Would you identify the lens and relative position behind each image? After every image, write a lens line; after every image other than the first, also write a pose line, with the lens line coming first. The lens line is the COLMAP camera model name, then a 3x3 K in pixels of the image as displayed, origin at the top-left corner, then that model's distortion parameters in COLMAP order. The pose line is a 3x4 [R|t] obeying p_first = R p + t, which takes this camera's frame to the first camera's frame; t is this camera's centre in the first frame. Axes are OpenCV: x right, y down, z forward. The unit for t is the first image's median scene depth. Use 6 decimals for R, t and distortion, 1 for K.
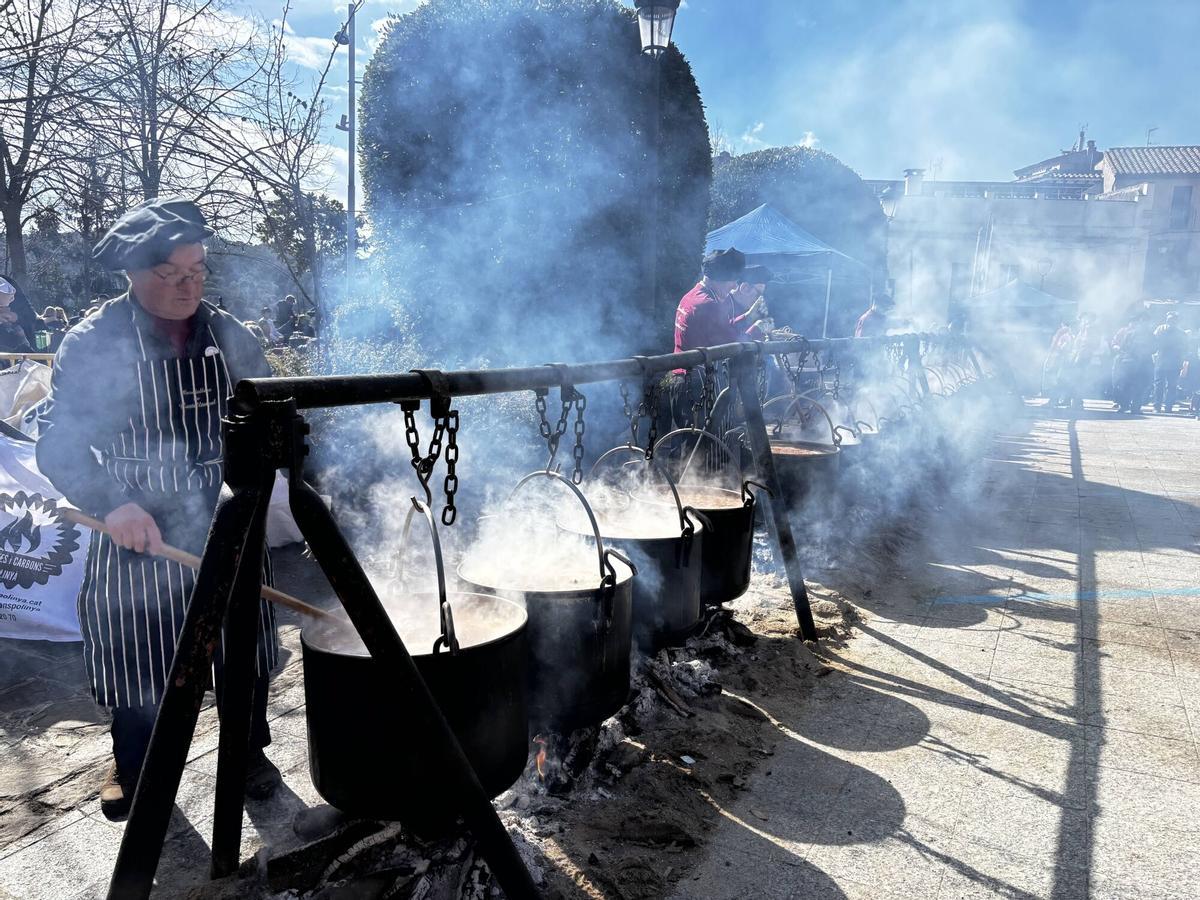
lens RADIAL K [[915.7, 0, 592.7], [0, 915.7, 458.6], [0, 0, 1]] dist [0.045151, -0.050214]
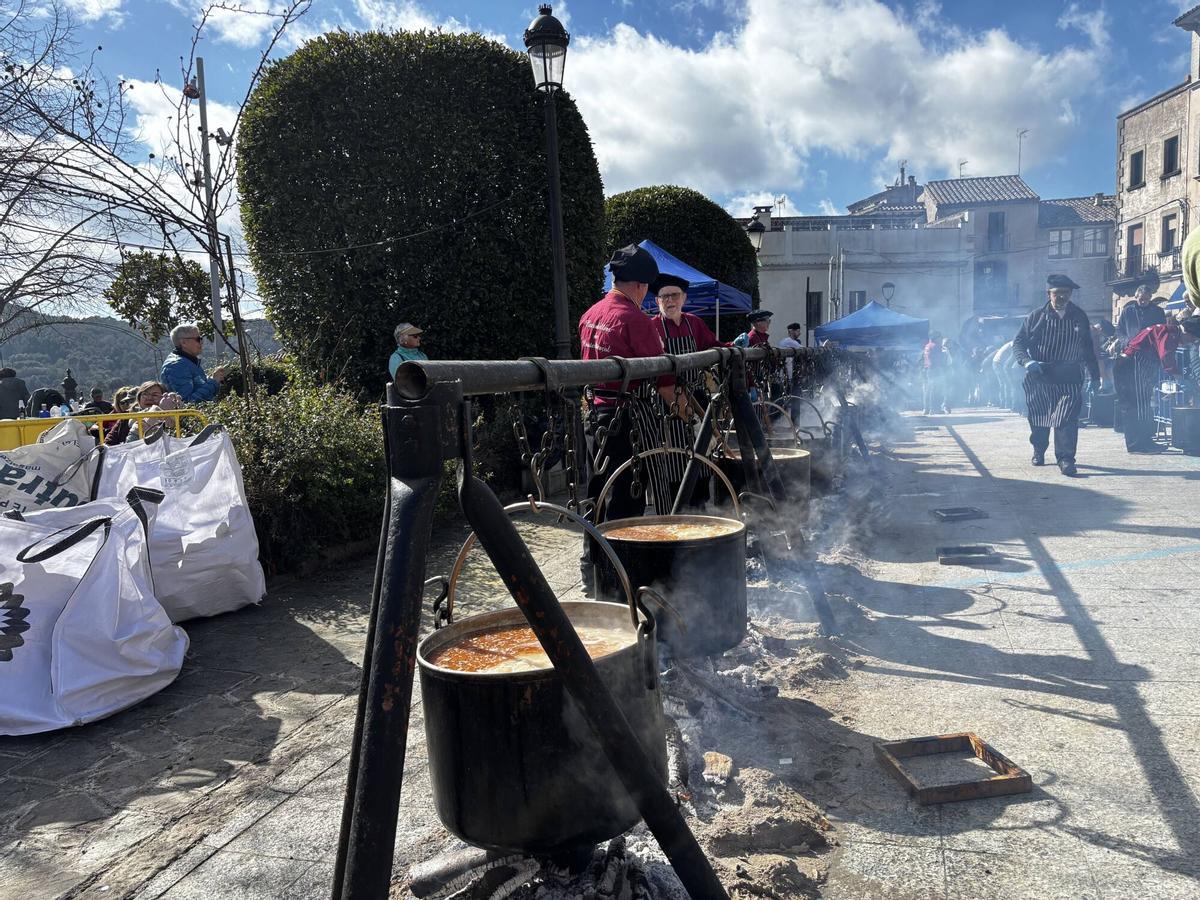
lens RADIAL K [[915.7, 0, 602.7], [0, 915.7, 461.2], [0, 0, 1]] dist [0.045151, -0.050214]
pose [[0.984361, -0.084451, 0.154603, -0.146954], [0.092047, 0.994841, -0.042637, 0.028469], [-0.150205, 0.056201, 0.987056, 0.044176]]
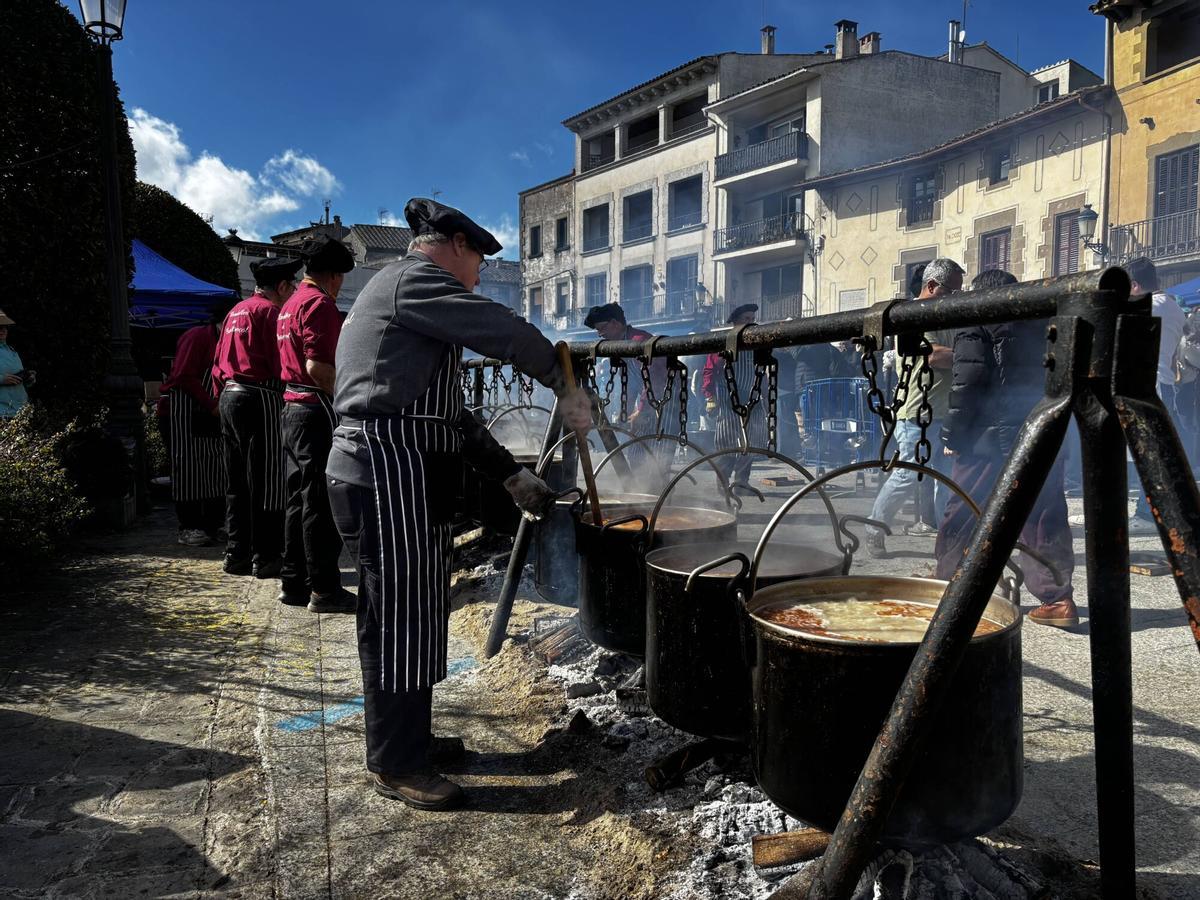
lens RADIAL K [[915.7, 0, 600.3], [0, 915.7, 461.3], [0, 0, 1]] dist [0.045151, -0.050214]
pose [[0.696636, -0.082613, 0.712653, -0.551217], [0.129100, 0.991568, -0.011253, 0.013903], [-0.705714, 0.099842, 0.701427, 0.334719]]
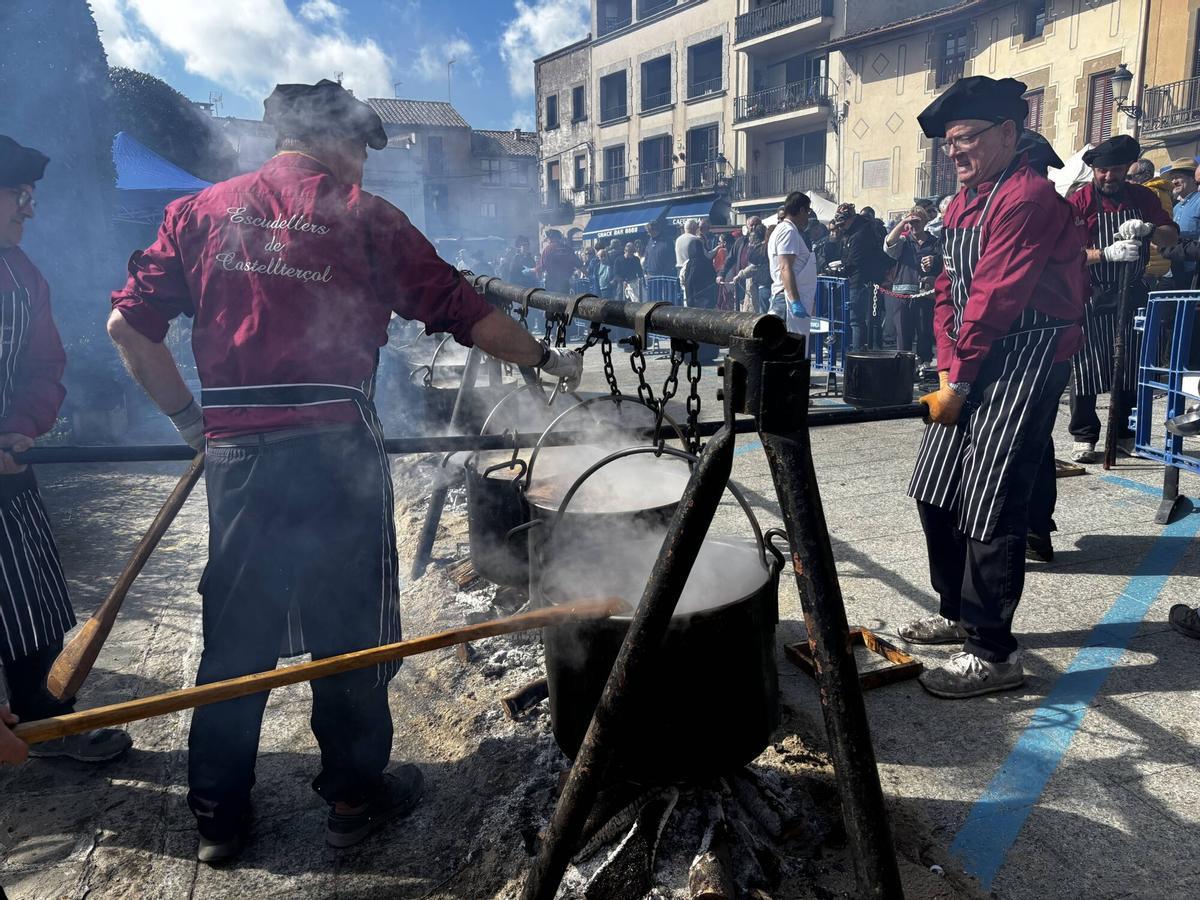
lens RADIAL K [[915.7, 0, 600.2], [0, 915.7, 448.7], [0, 0, 1]] dist [0.045151, -0.050214]
pose [[0.721145, -0.178216, 0.669469, -0.483651], [0.144332, 0.983791, 0.106417, -0.034234], [-0.677583, 0.019884, 0.735178, 0.201856]]
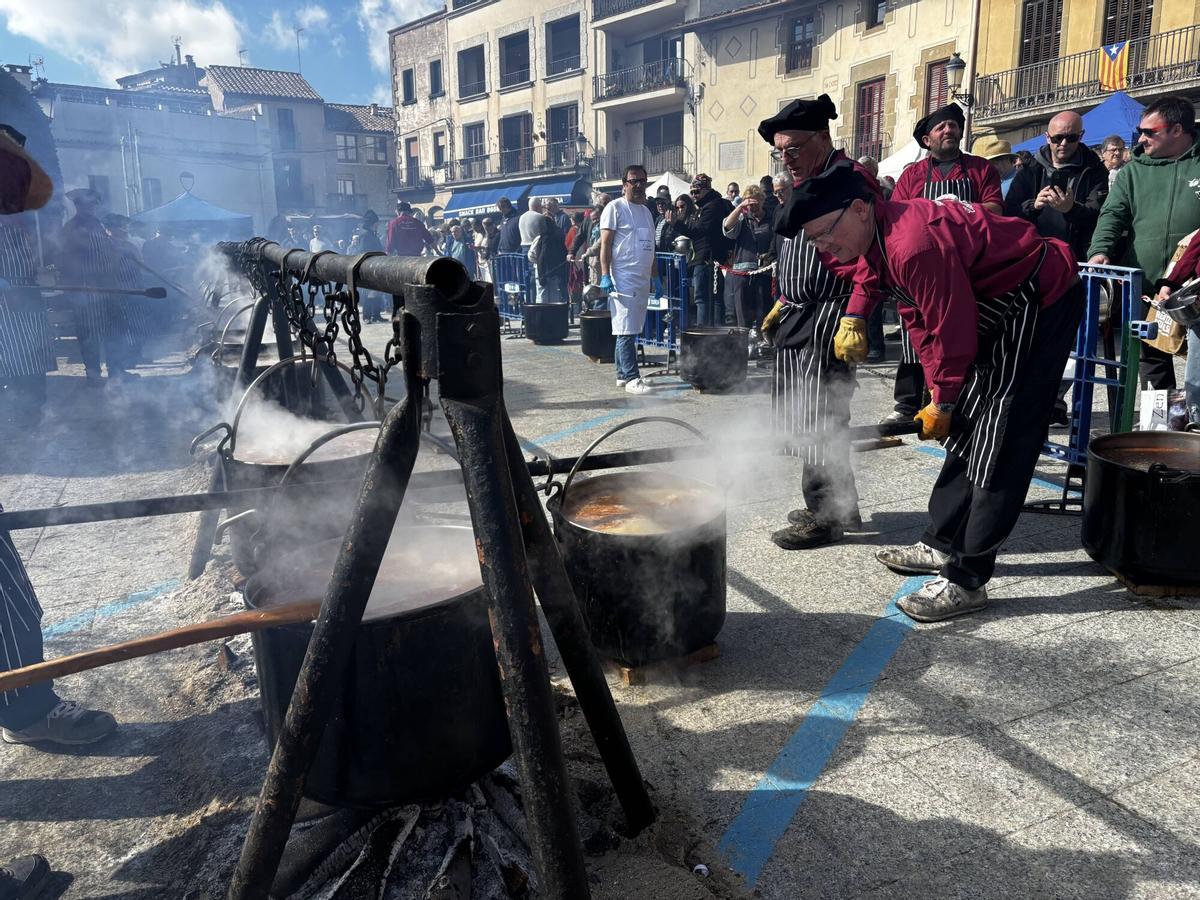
lens RADIAL K [[915.7, 0, 599.3], [0, 915.7, 450.2], [0, 0, 1]] dist [0.045151, -0.050214]
pose [[0.621437, -0.208297, 0.755267, -0.388849], [0.150702, 0.977788, 0.145669, -0.010757], [-0.768834, 0.023297, 0.639024, 0.187057]]
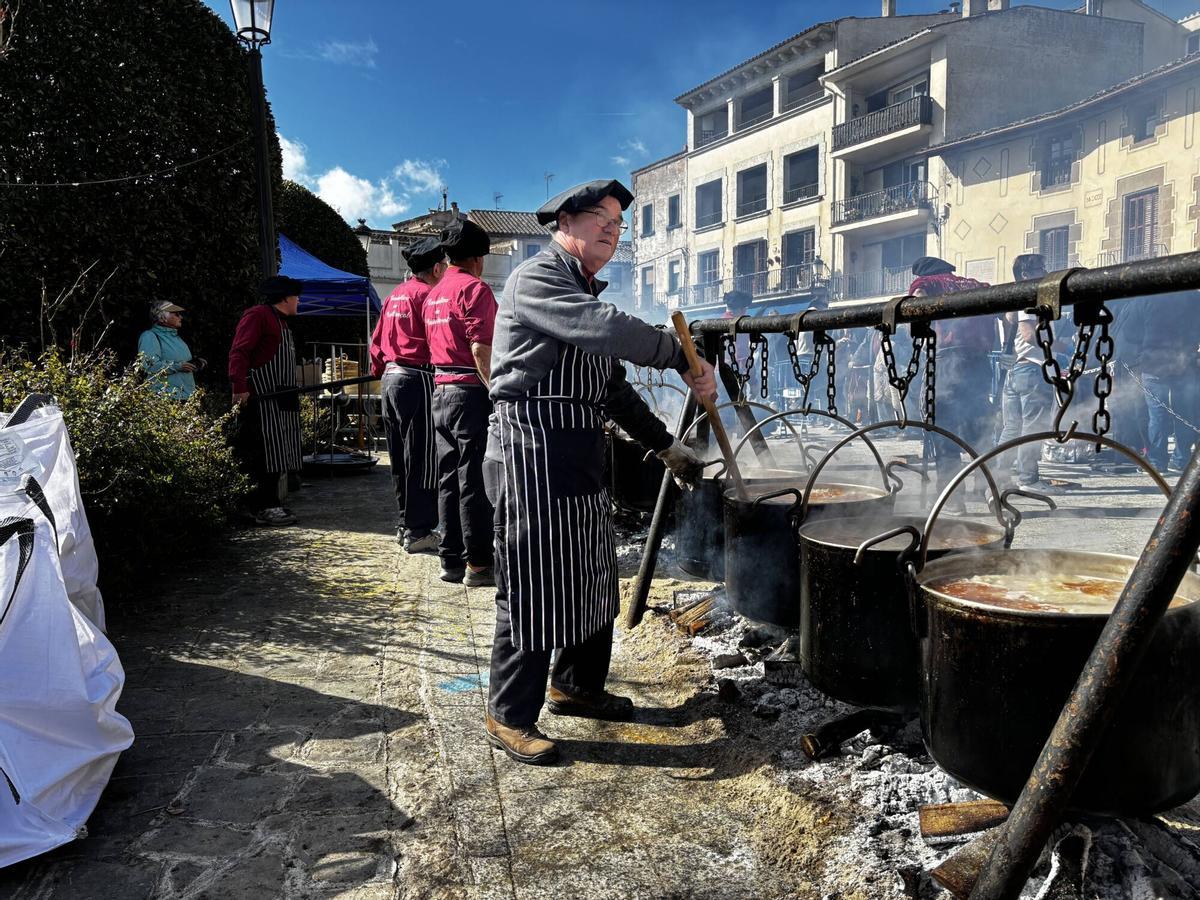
lens RADIAL K [[915.7, 0, 594.7], [0, 915.7, 450.6], [0, 0, 1]] dist [0.045151, -0.050214]
pose [[0.780081, -0.092590, 0.618790, -0.588090], [0.130865, 0.991260, -0.016654, 0.013435], [-0.611840, 0.093970, 0.785380, 0.340808]]
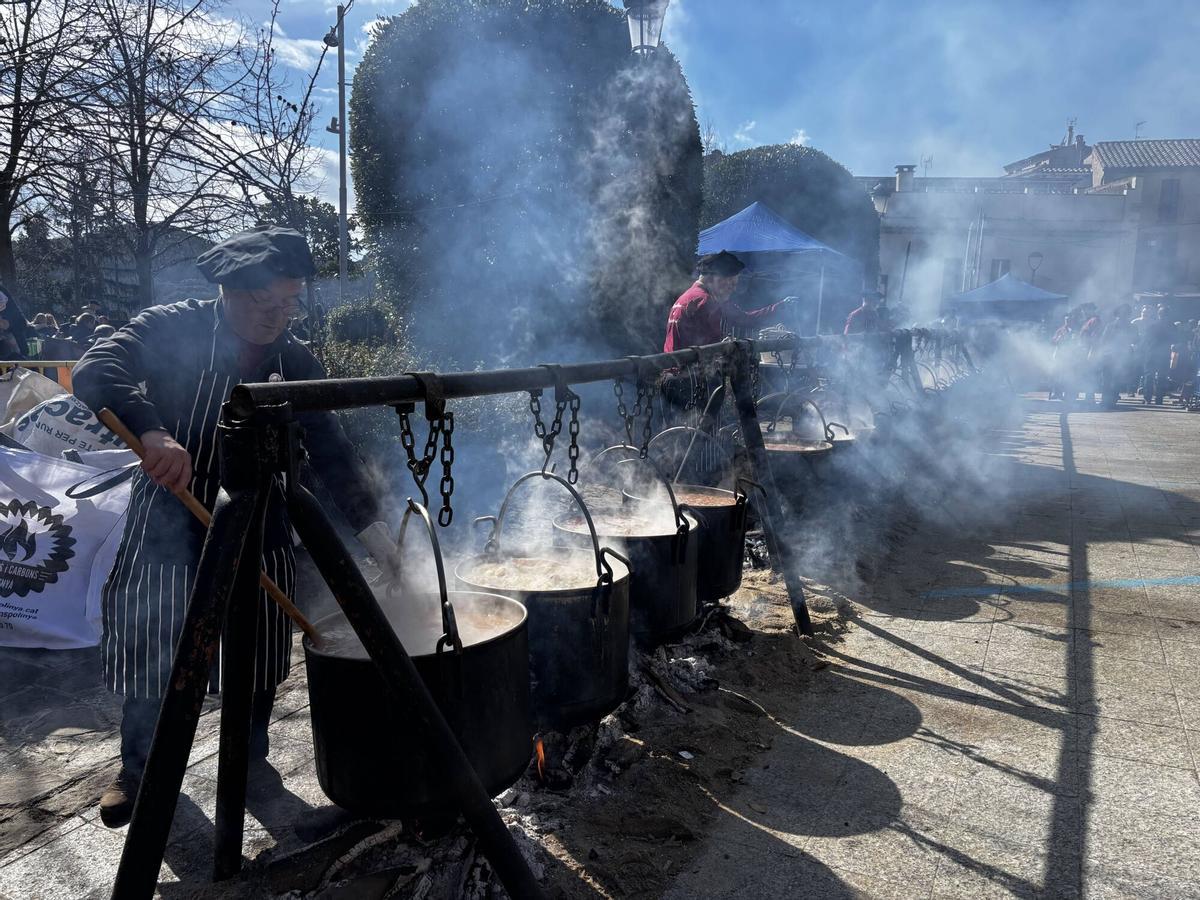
lens RADIAL K [[915.7, 0, 600.3], [0, 915.7, 460.4], [0, 0, 1]] dist [0.045151, -0.050214]
pose [[0.999820, -0.014661, 0.012021, 0.001301], [0.014633, 0.999890, 0.002338, 0.000166], [-0.012054, -0.002162, 0.999925, -0.005401]]
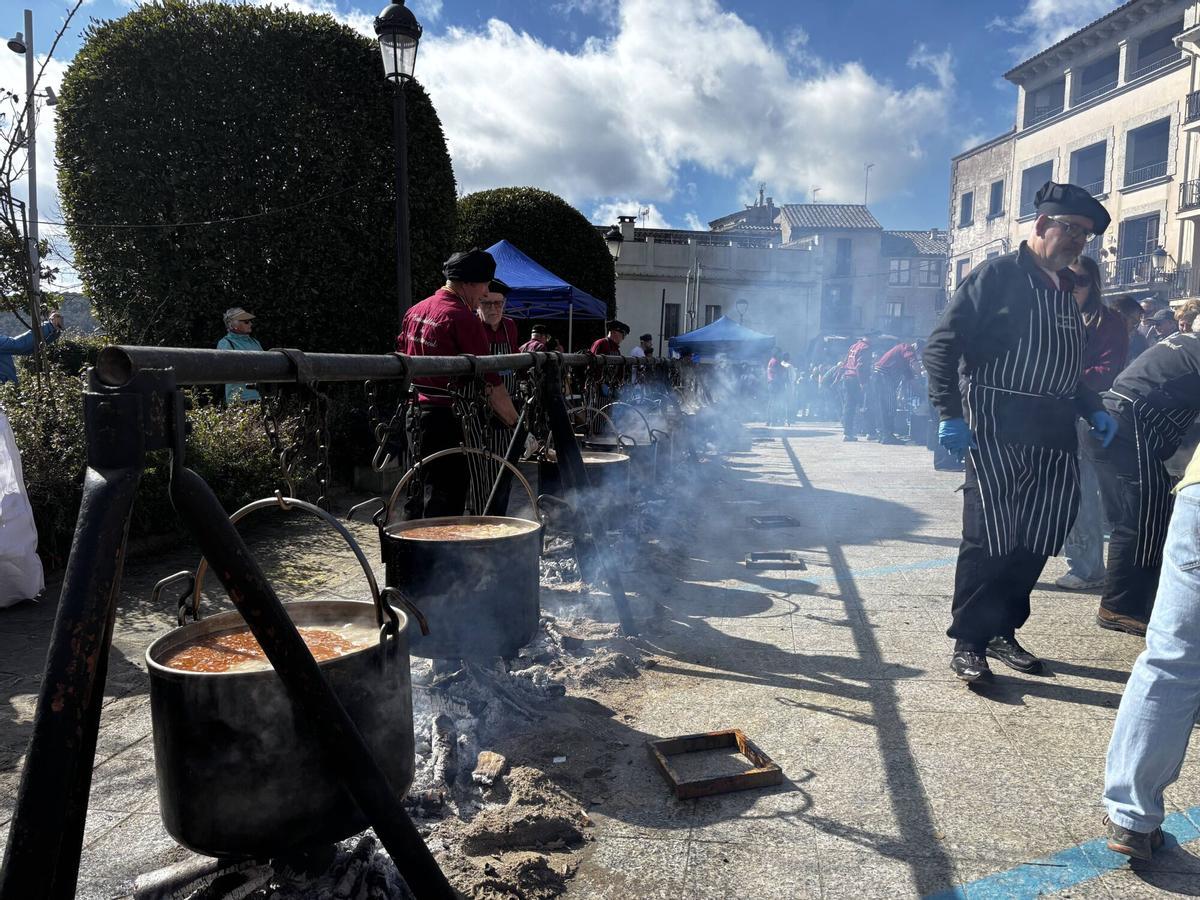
lens RADIAL K [[915.7, 0, 608.4], [0, 915.7, 453.5], [0, 0, 1]] dist [0.045151, -0.050214]
pose [[0.951222, -0.046881, 0.304925, -0.089852], [0.062128, 0.997247, -0.040486, 0.033269], [-0.302187, 0.057456, 0.951516, 0.023670]]
